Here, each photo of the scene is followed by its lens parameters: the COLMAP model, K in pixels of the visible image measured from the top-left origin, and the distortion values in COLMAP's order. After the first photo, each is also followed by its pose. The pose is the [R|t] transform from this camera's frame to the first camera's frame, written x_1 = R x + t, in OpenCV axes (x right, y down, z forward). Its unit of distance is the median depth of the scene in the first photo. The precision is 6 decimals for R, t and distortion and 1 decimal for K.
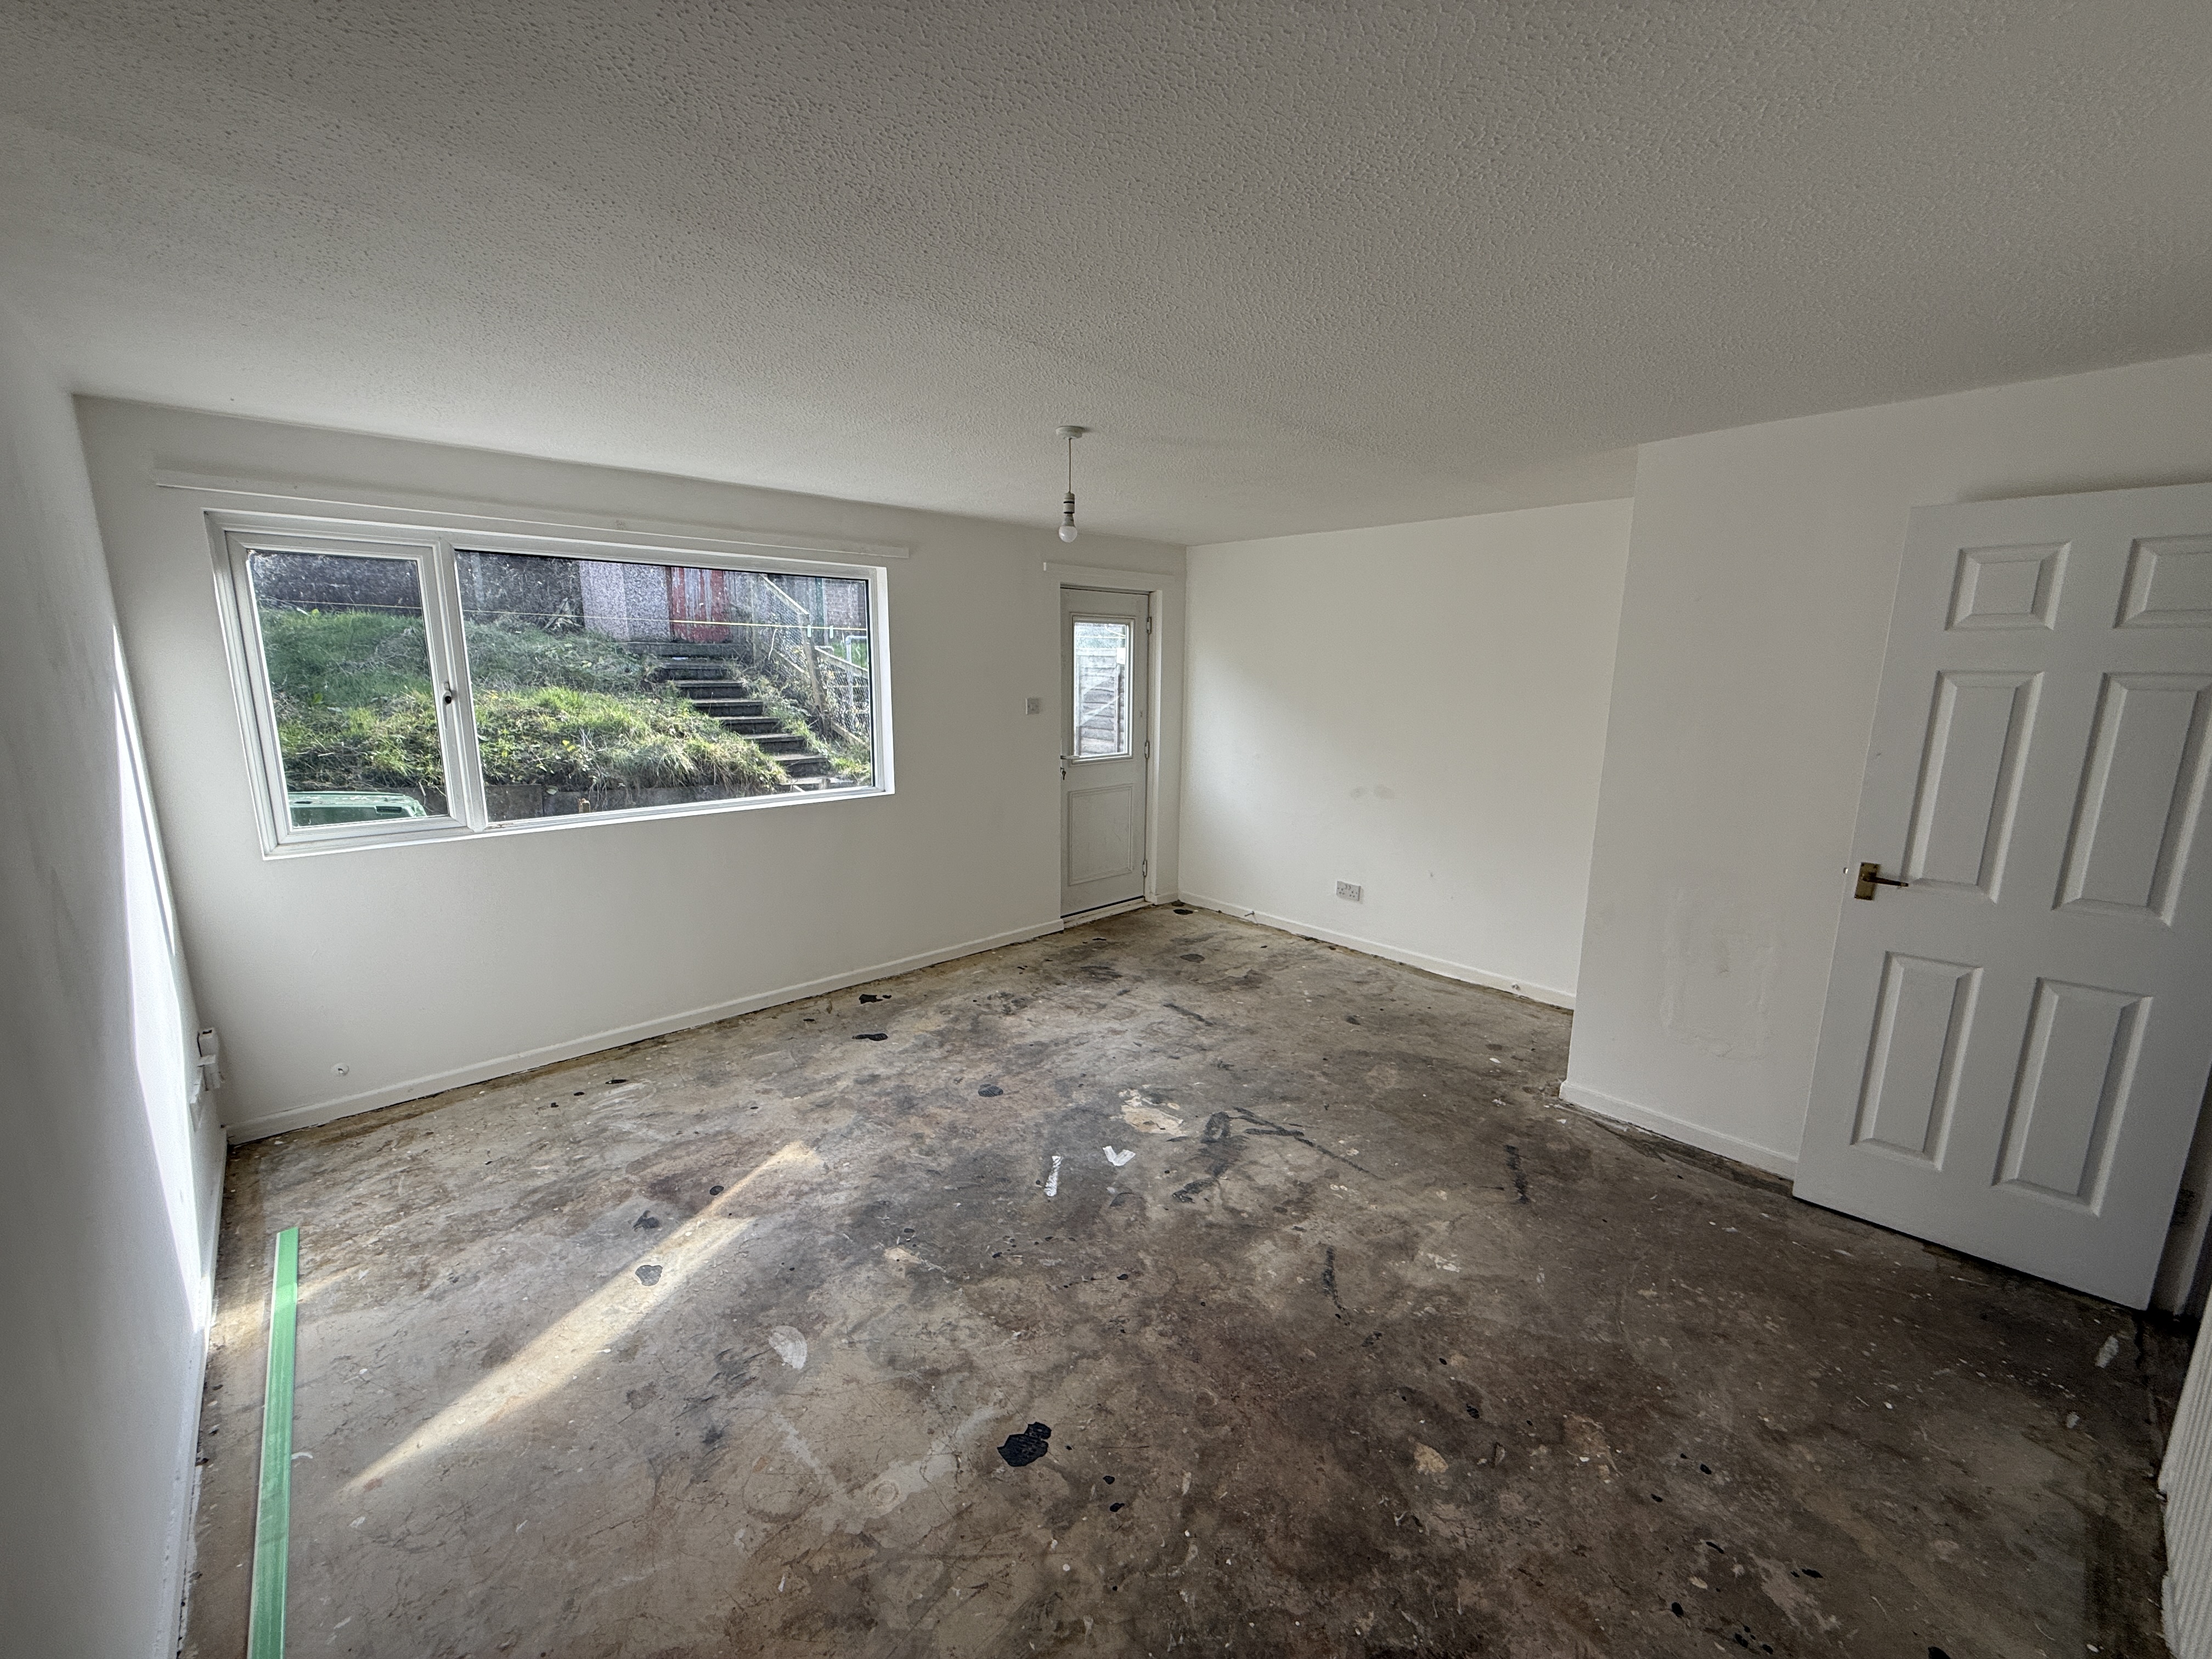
lens RADIAL K [[879.5, 0, 1100.9], [0, 879.5, 827.5], [0, 0, 1]] dist [0.000705, 0.000455]
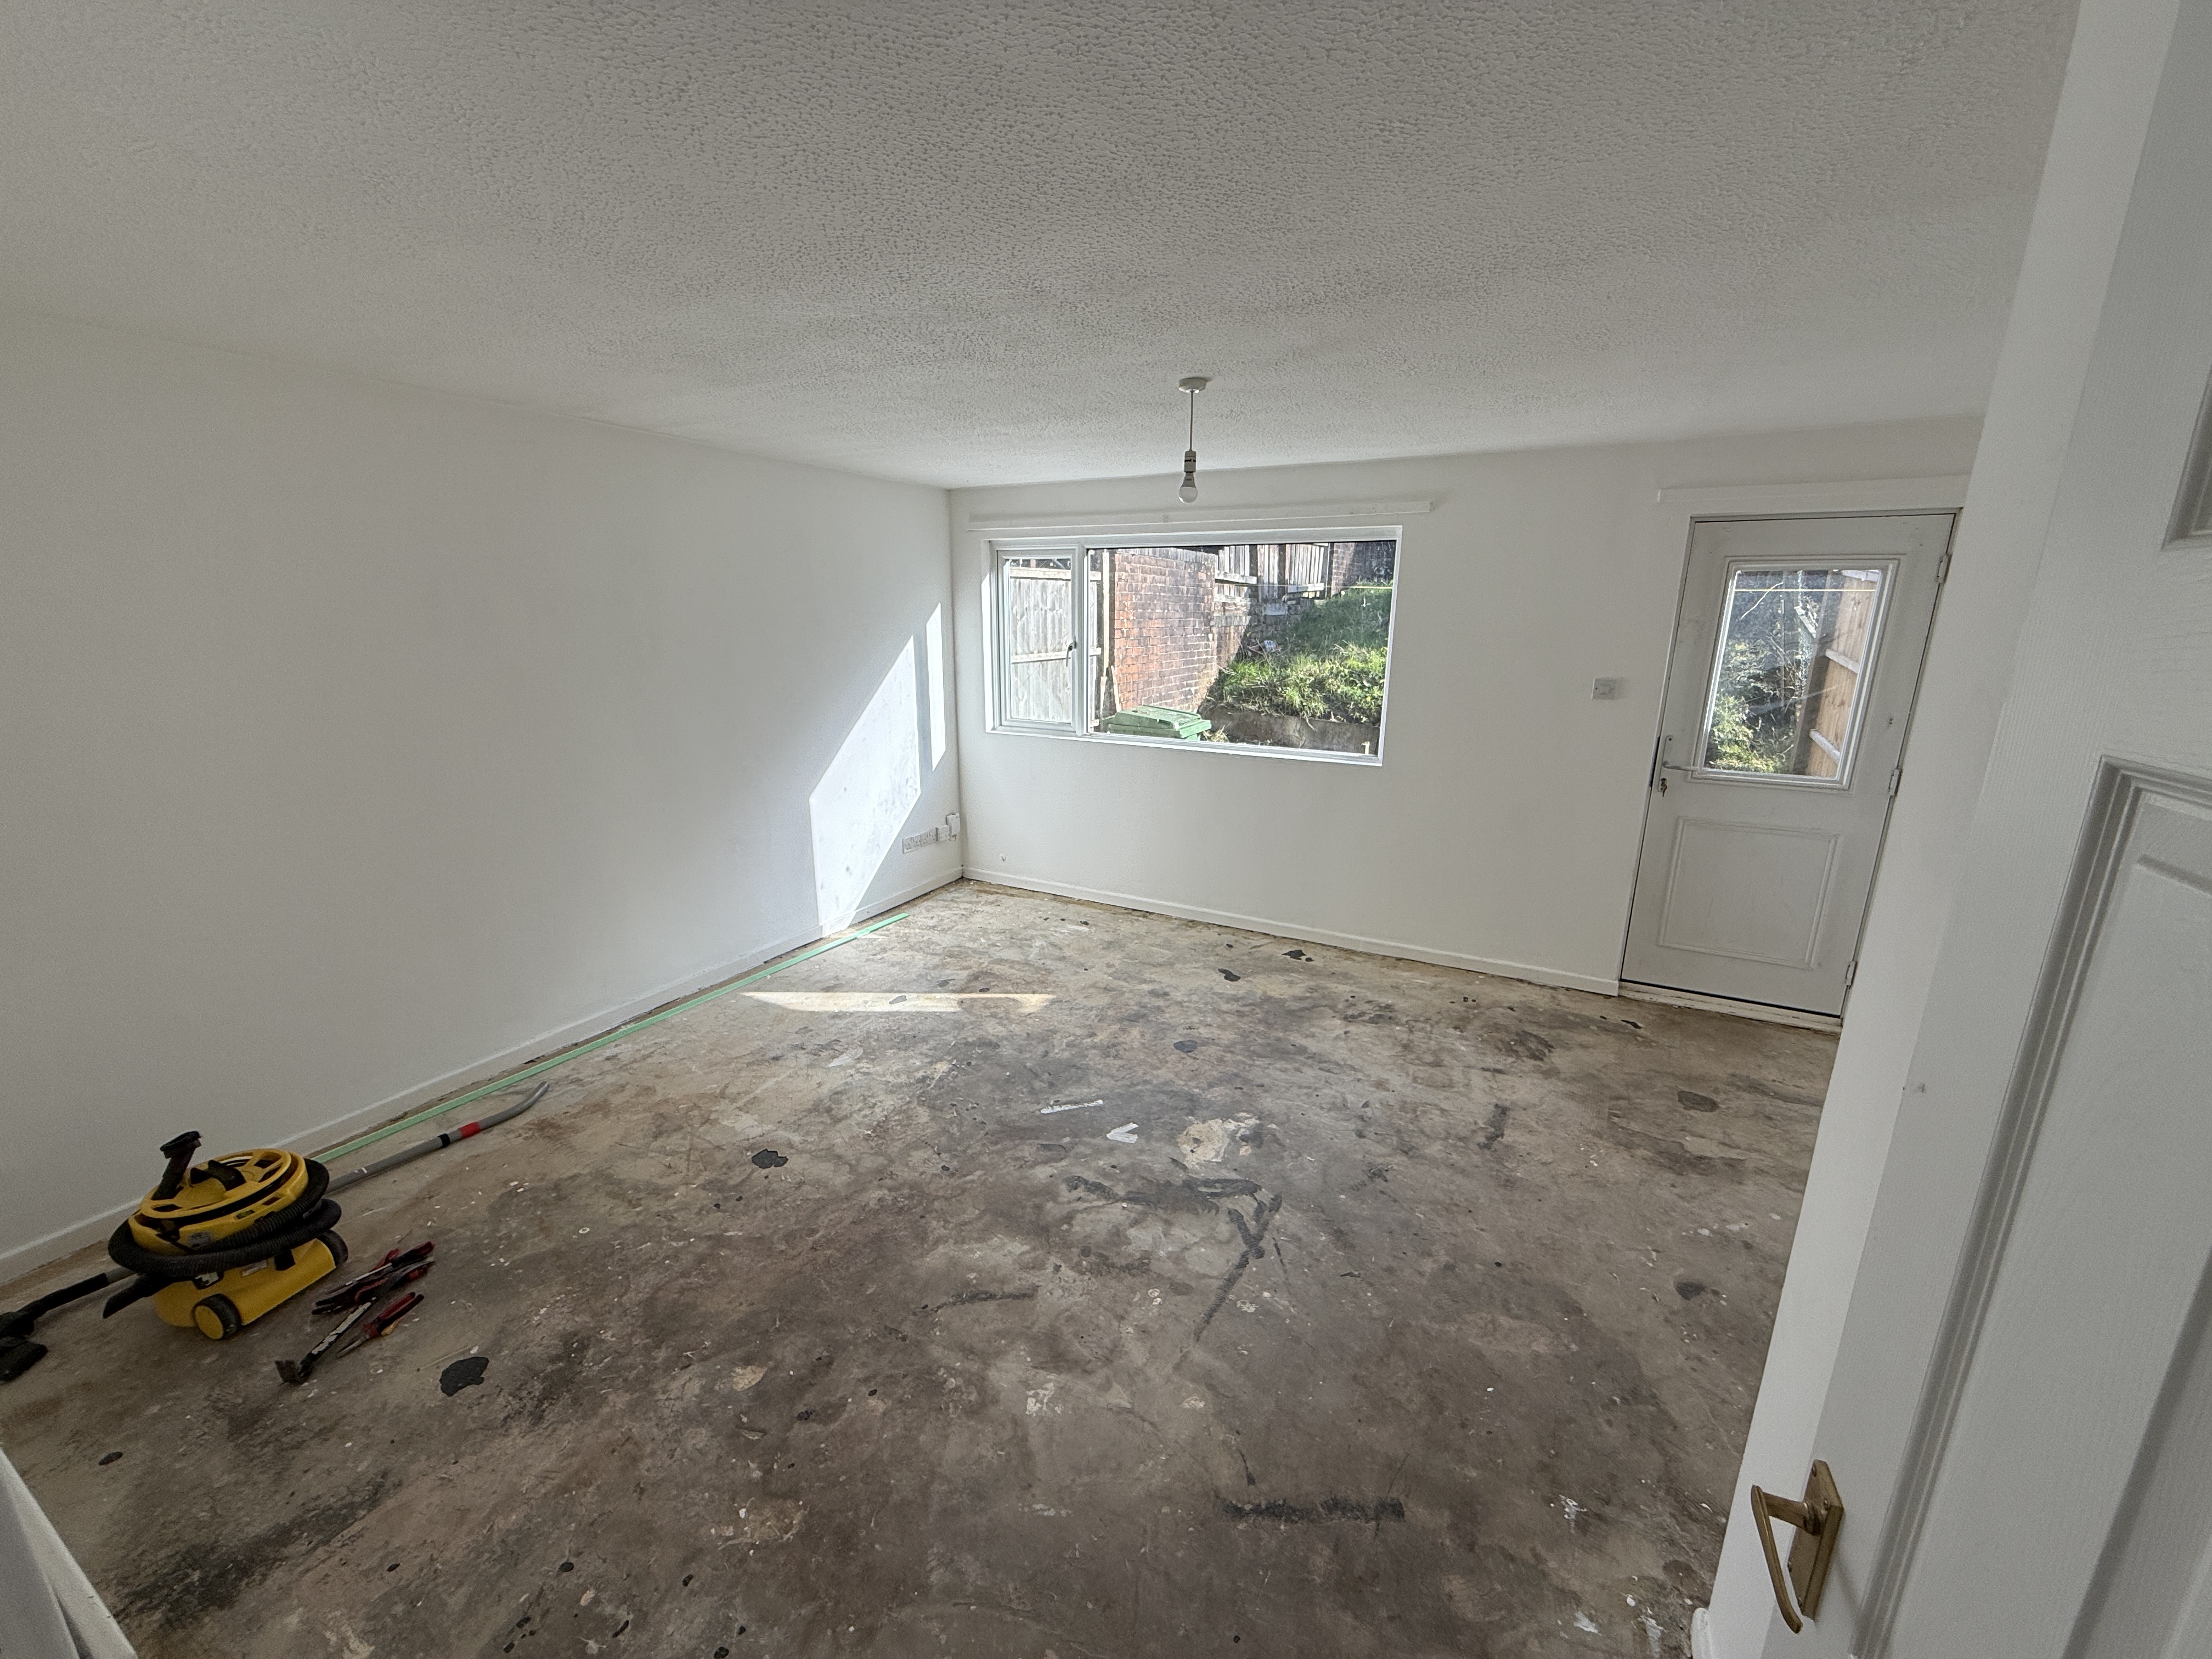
lens RADIAL K [[879.5, 0, 1100.9], [0, 879.5, 827.5], [0, 0, 1]] dist [0.000705, 0.000455]
pose [[0.324361, 0.223470, -0.919158, 0.846475], [-0.180927, 0.968411, 0.171598, -0.125843], [0.928470, 0.110641, 0.354546, 0.588149]]
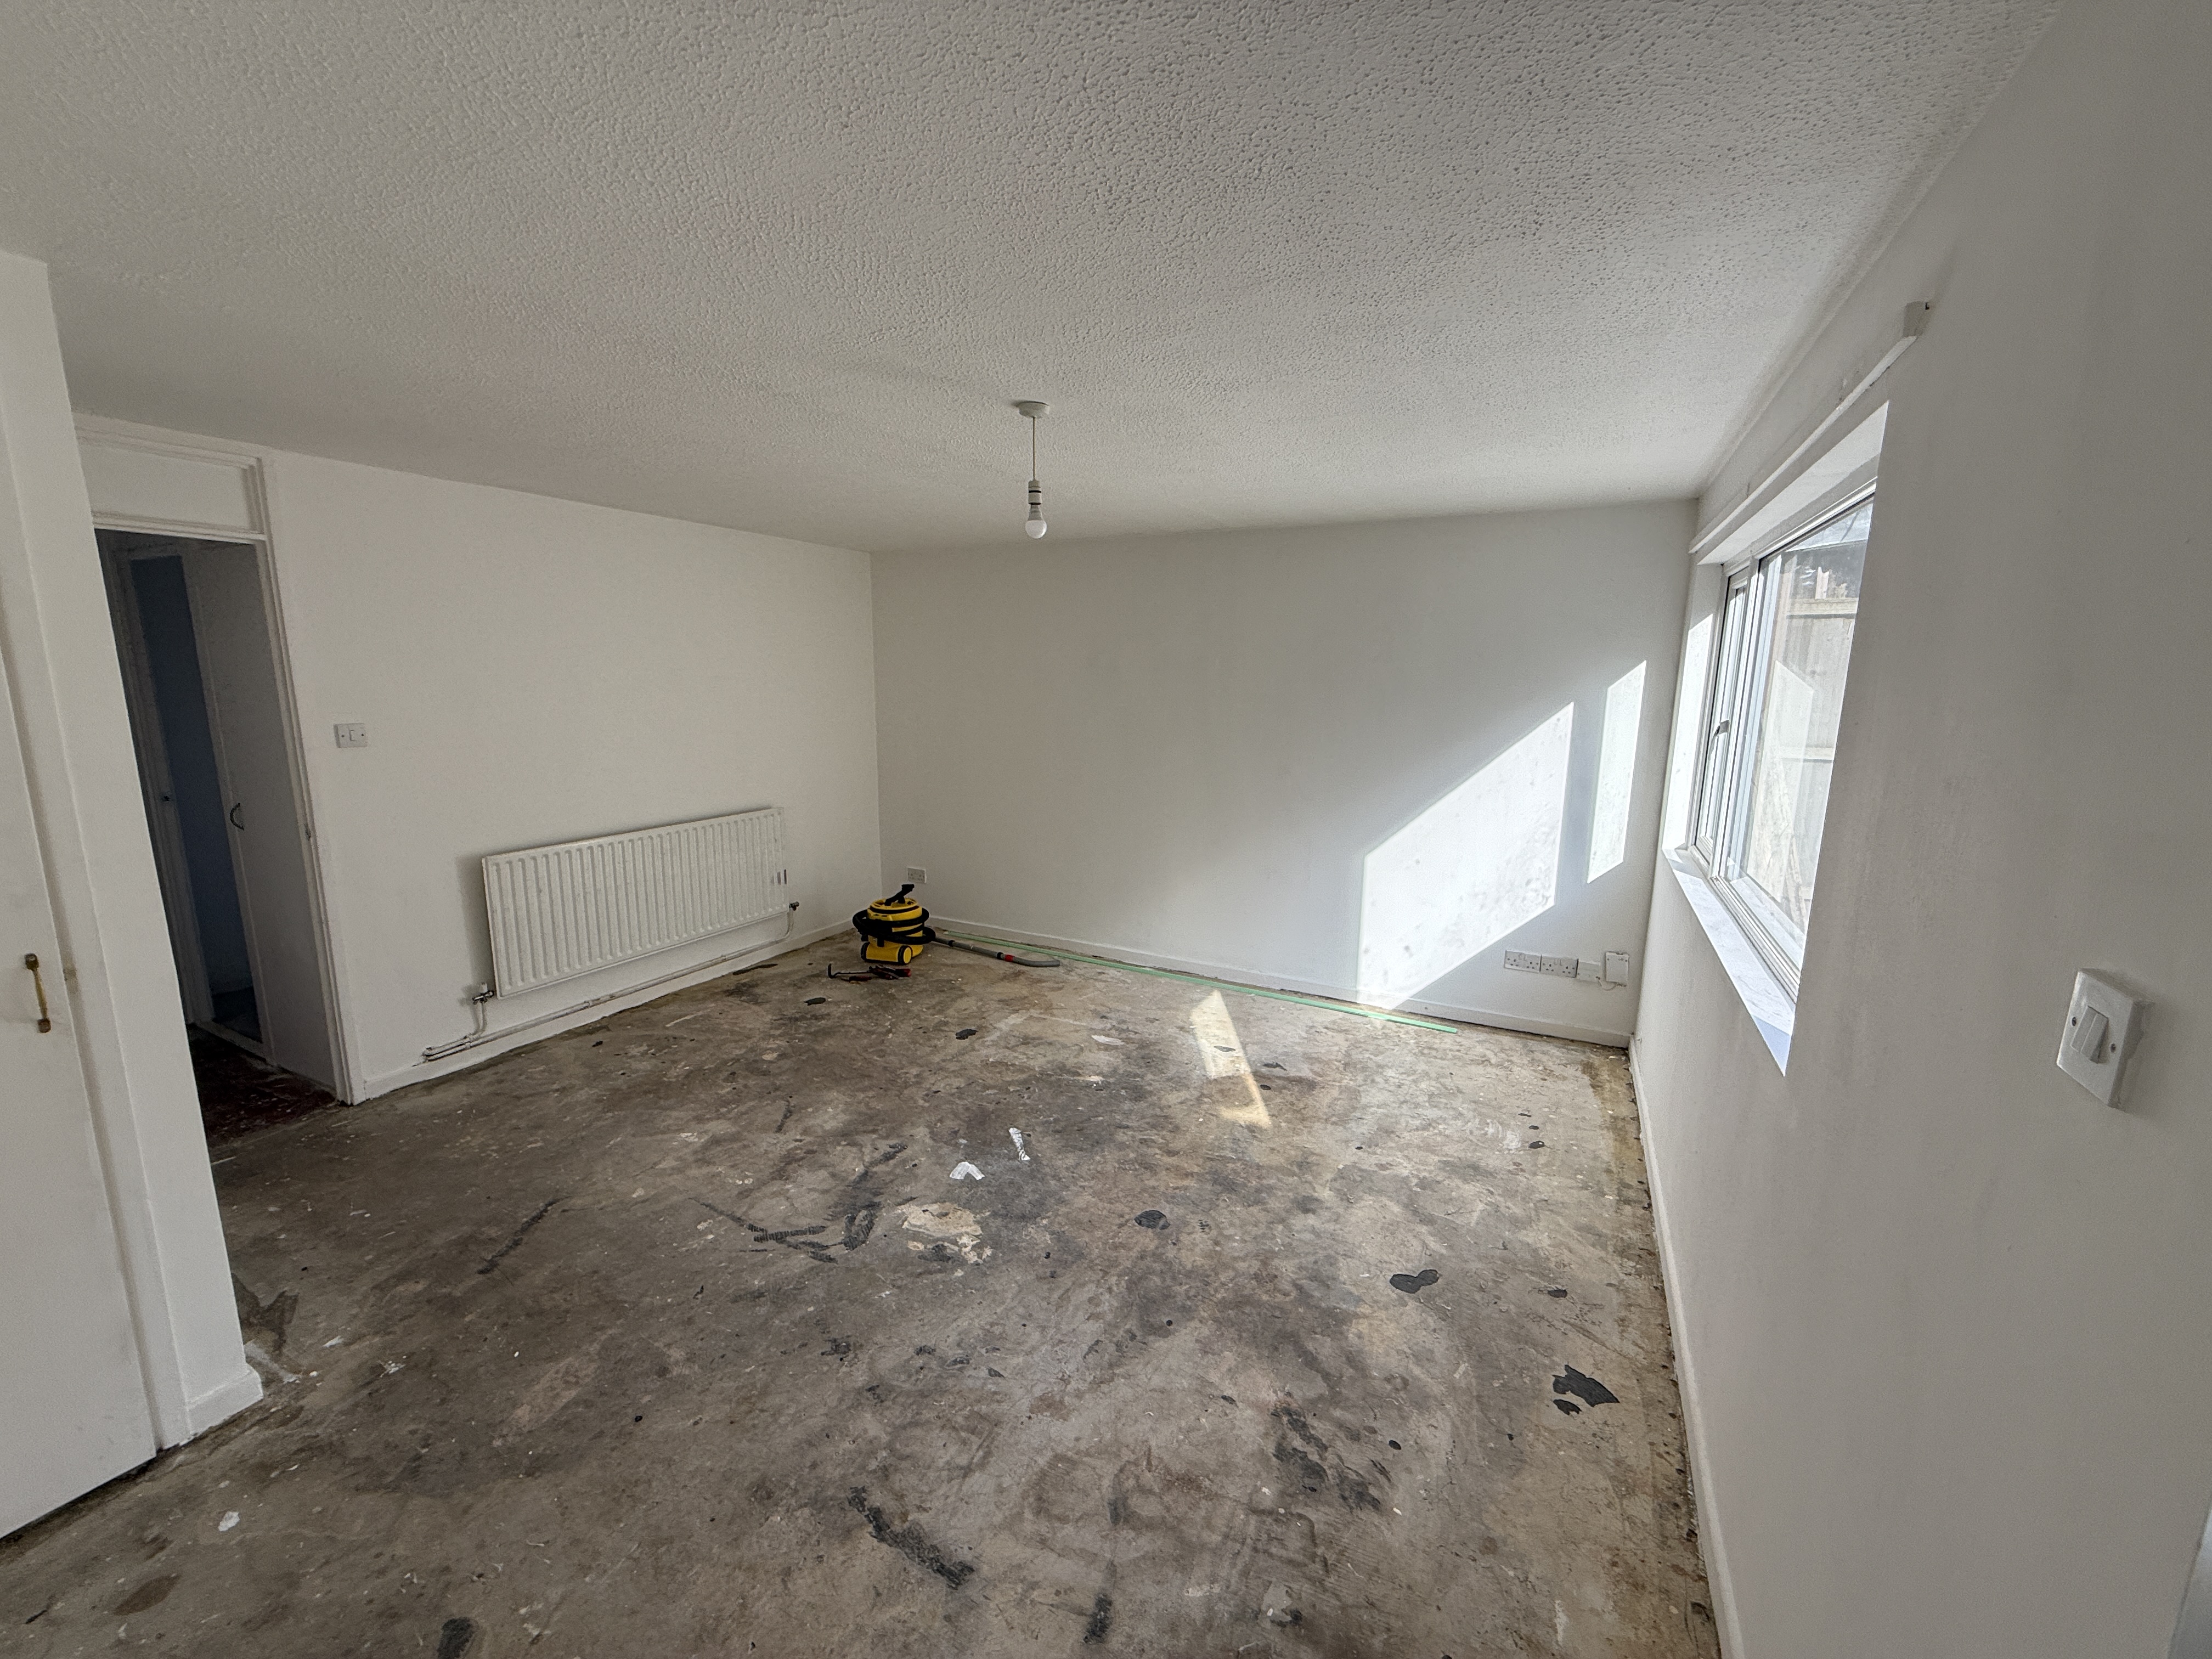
lens RADIAL K [[879.5, 0, 1100.9], [0, 879.5, 827.5], [0, 0, 1]] dist [0.000705, 0.000455]
pose [[-0.941403, 0.042536, -0.334592, 0.193401], [-0.079146, 0.936458, 0.341733, -0.343423], [0.327867, 0.348190, -0.878218, 1.792251]]
